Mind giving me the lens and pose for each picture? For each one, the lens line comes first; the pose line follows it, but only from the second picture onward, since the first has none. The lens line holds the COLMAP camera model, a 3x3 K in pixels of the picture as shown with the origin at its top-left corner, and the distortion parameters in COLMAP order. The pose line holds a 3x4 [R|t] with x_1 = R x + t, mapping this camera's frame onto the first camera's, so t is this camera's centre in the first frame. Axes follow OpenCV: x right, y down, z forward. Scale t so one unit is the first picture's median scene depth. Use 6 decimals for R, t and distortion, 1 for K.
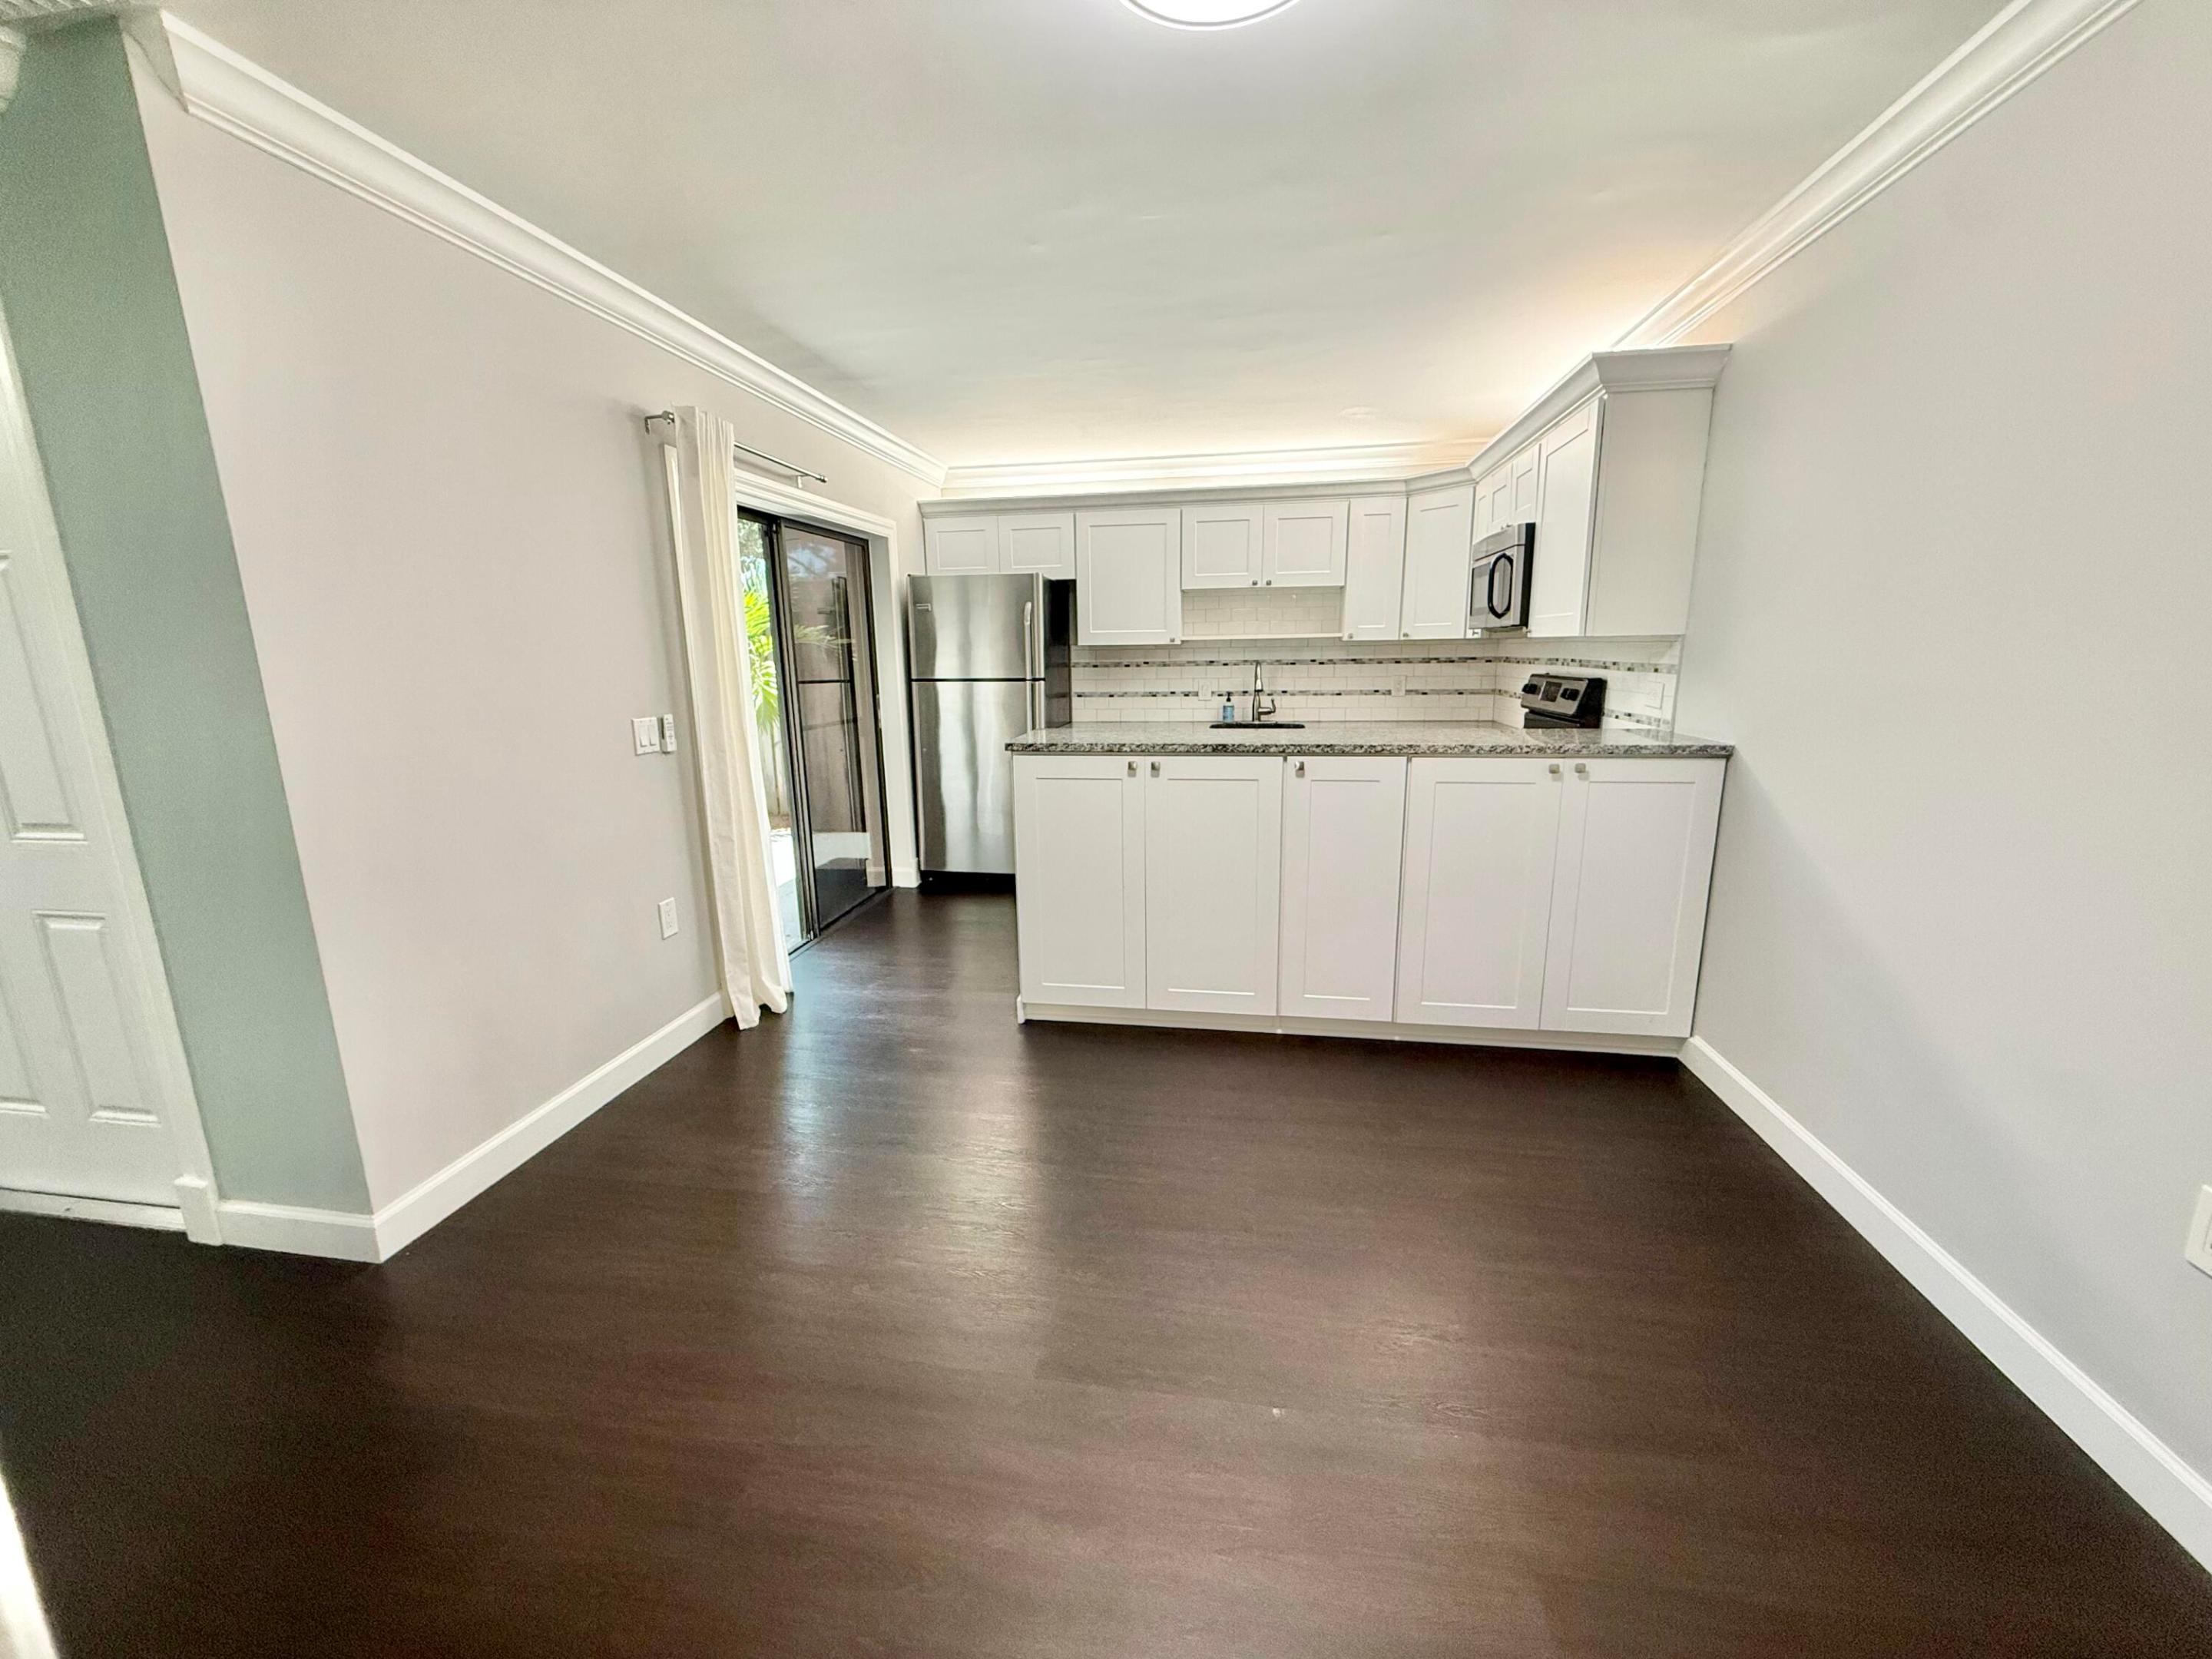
lens RADIAL K [[883.0, 0, 1098.1], [0, 883.0, 829.0], [0, 0, 1]] dist [-0.000139, -0.000728]
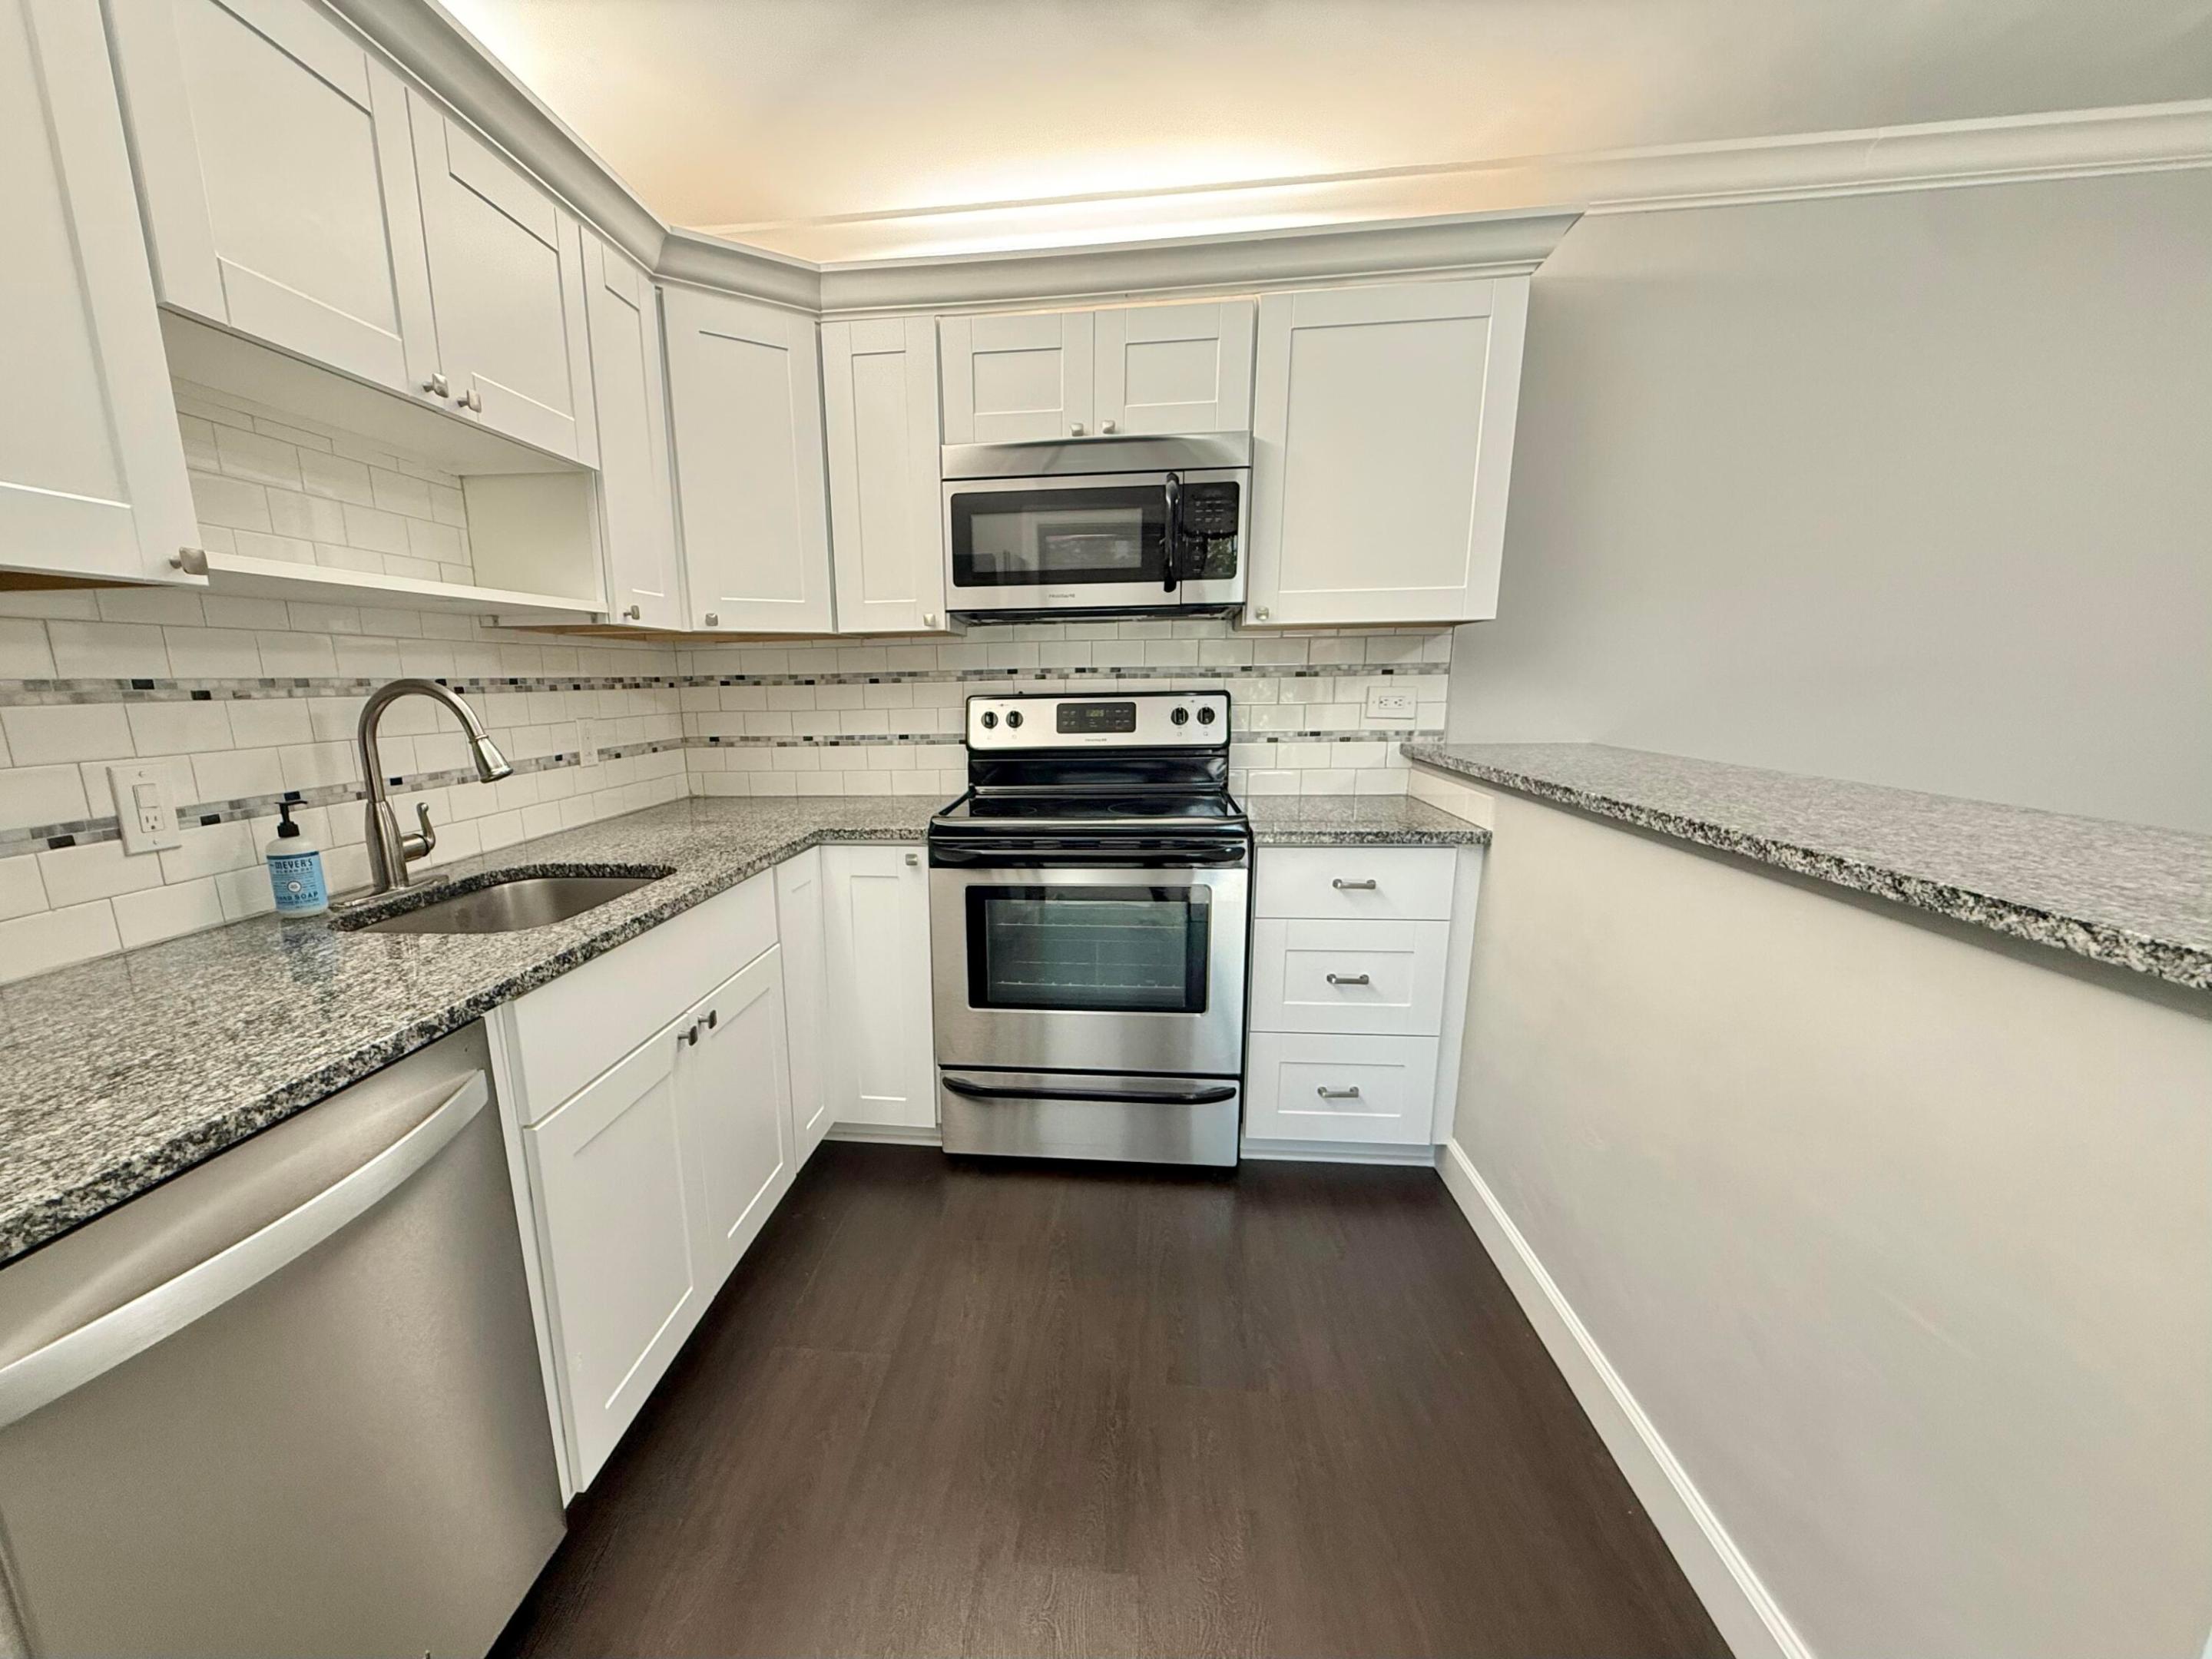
lens RADIAL K [[960.1, 0, 1009.6], [0, 960.1, 903.9], [0, 0, 1]] dist [0.002869, 0.000163]
pose [[-0.043165, -0.213487, 0.975992, -0.160932], [0.217171, 0.951538, 0.217743, -0.158354], [-0.975179, 0.221356, 0.005290, 0.893571]]
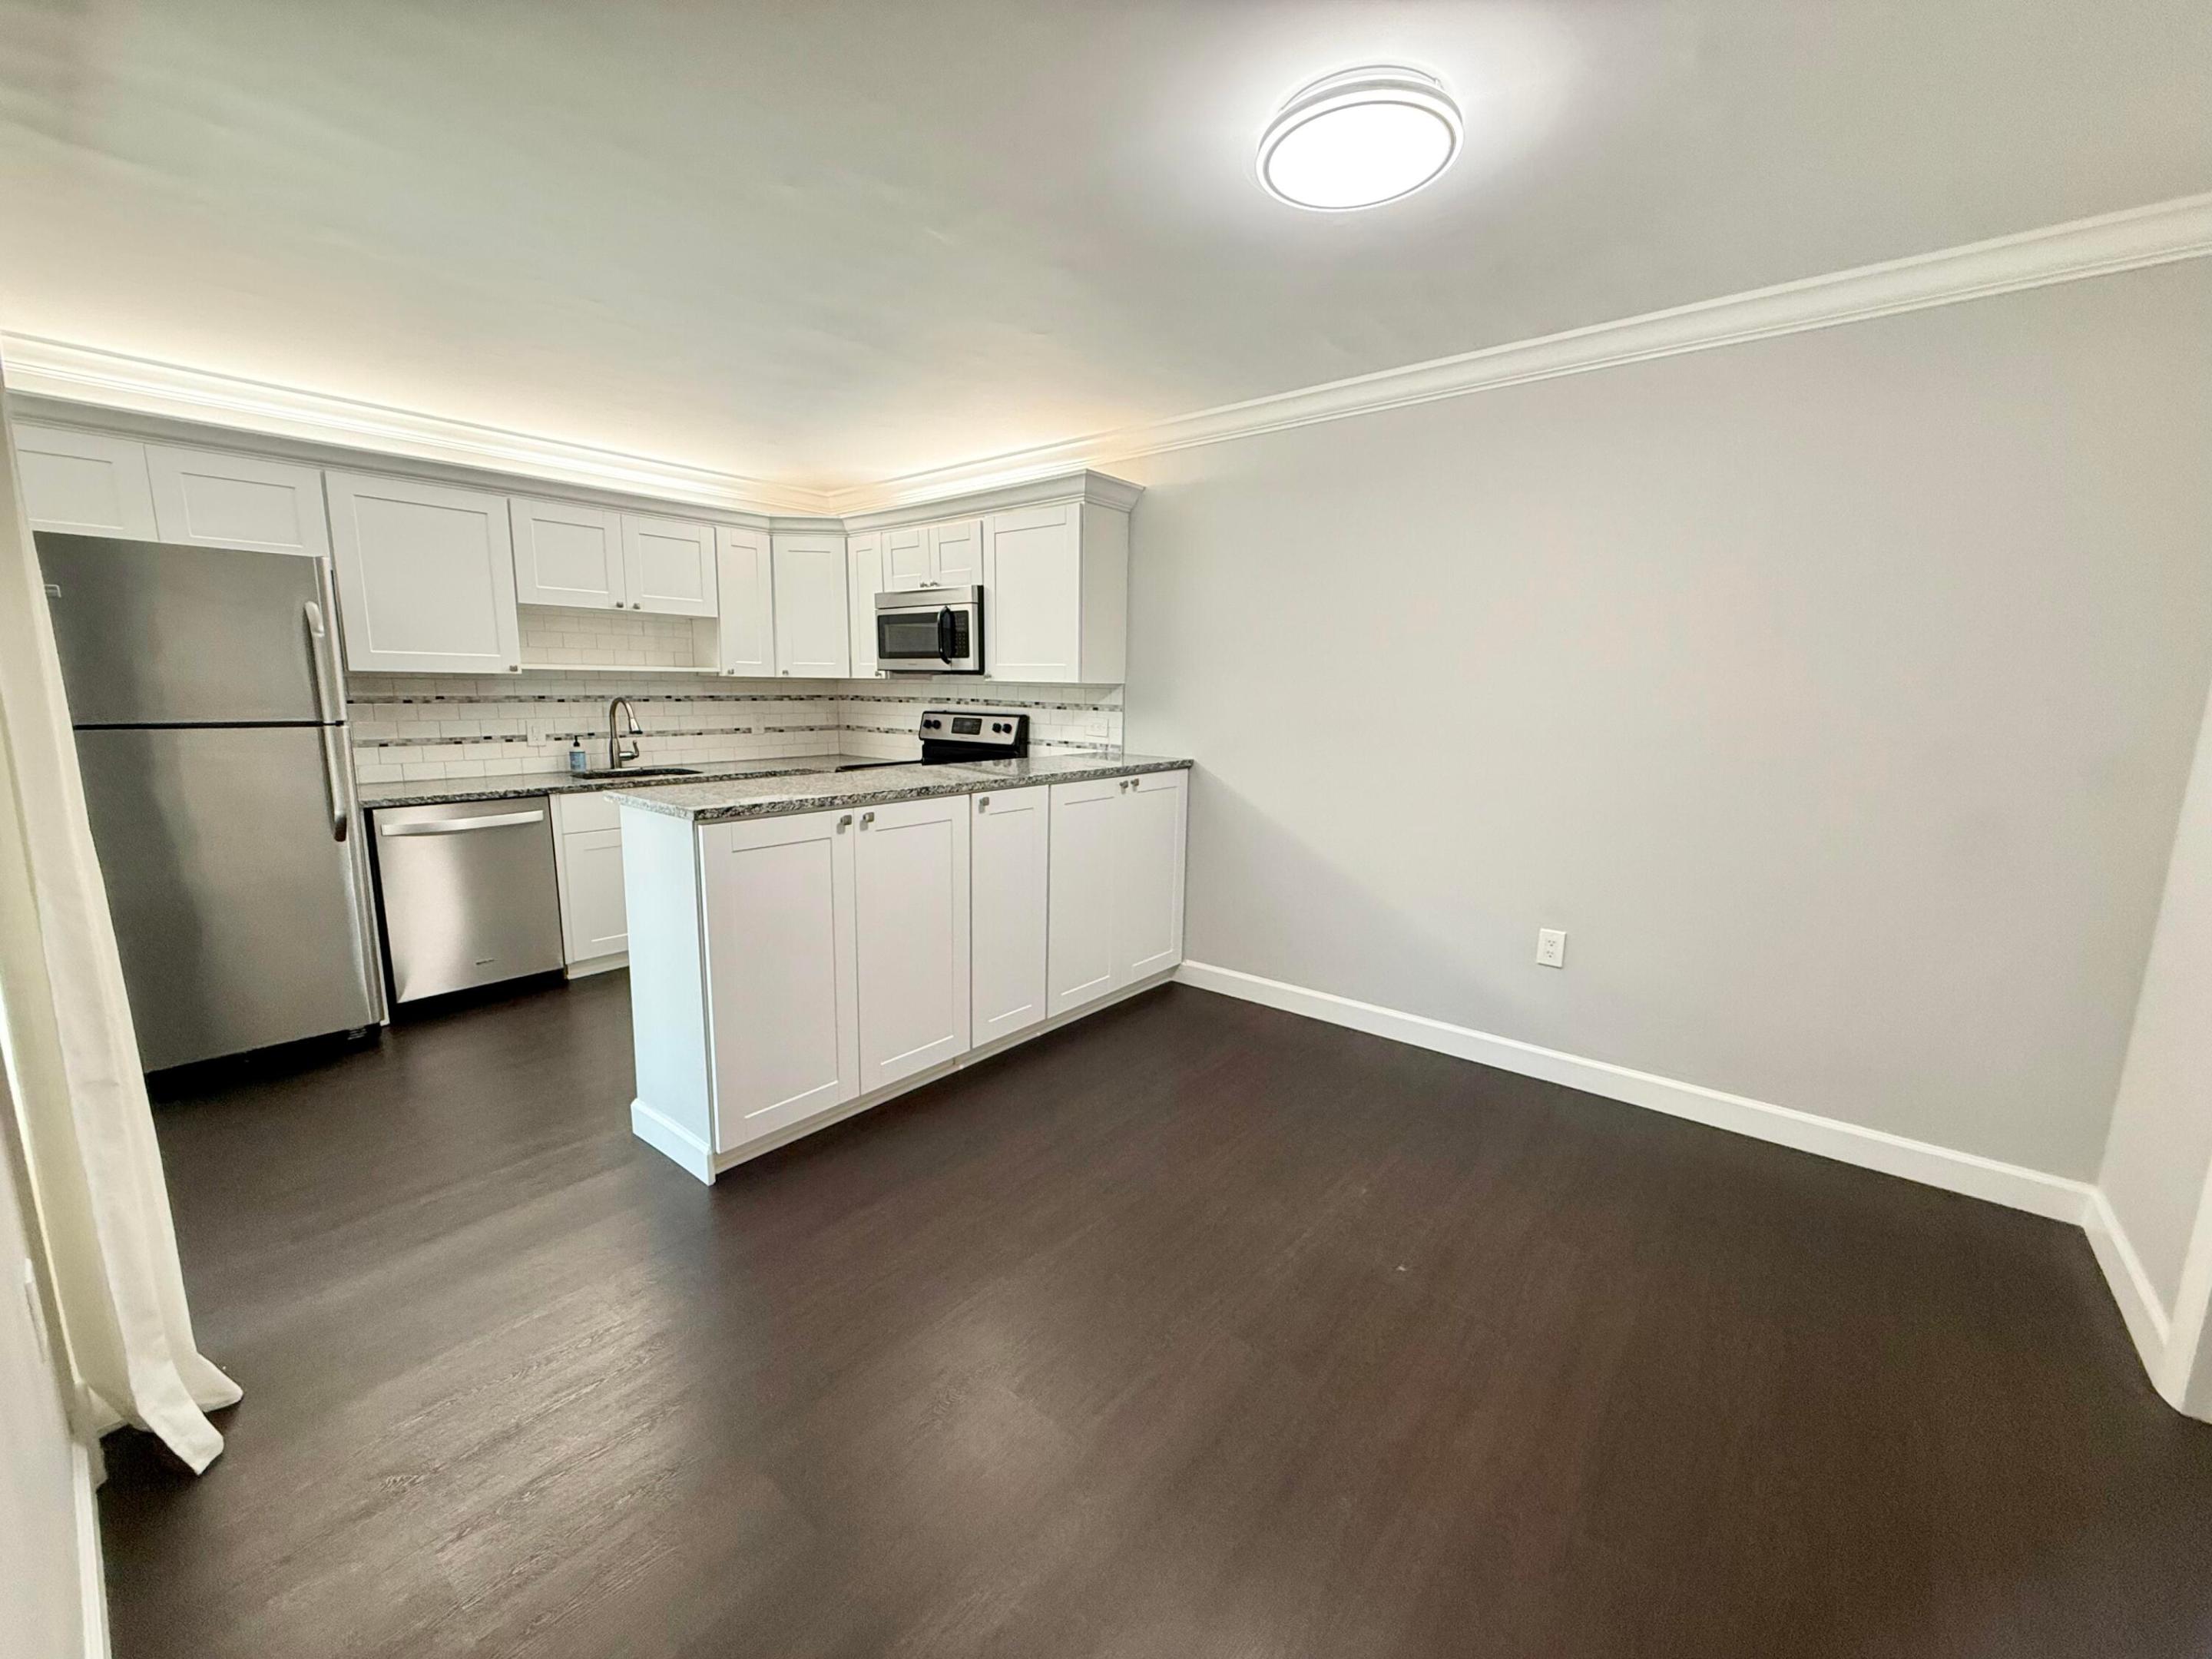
lens RADIAL K [[883.0, 0, 1100.5], [0, 883.0, 832.5], [0, 0, 1]] dist [-0.000139, -0.000728]
pose [[0.497557, -0.122943, 0.858675, -0.356004], [0.151761, 0.986975, 0.053376, -0.041565], [-0.854053, 0.103756, 0.509734, 0.210577]]
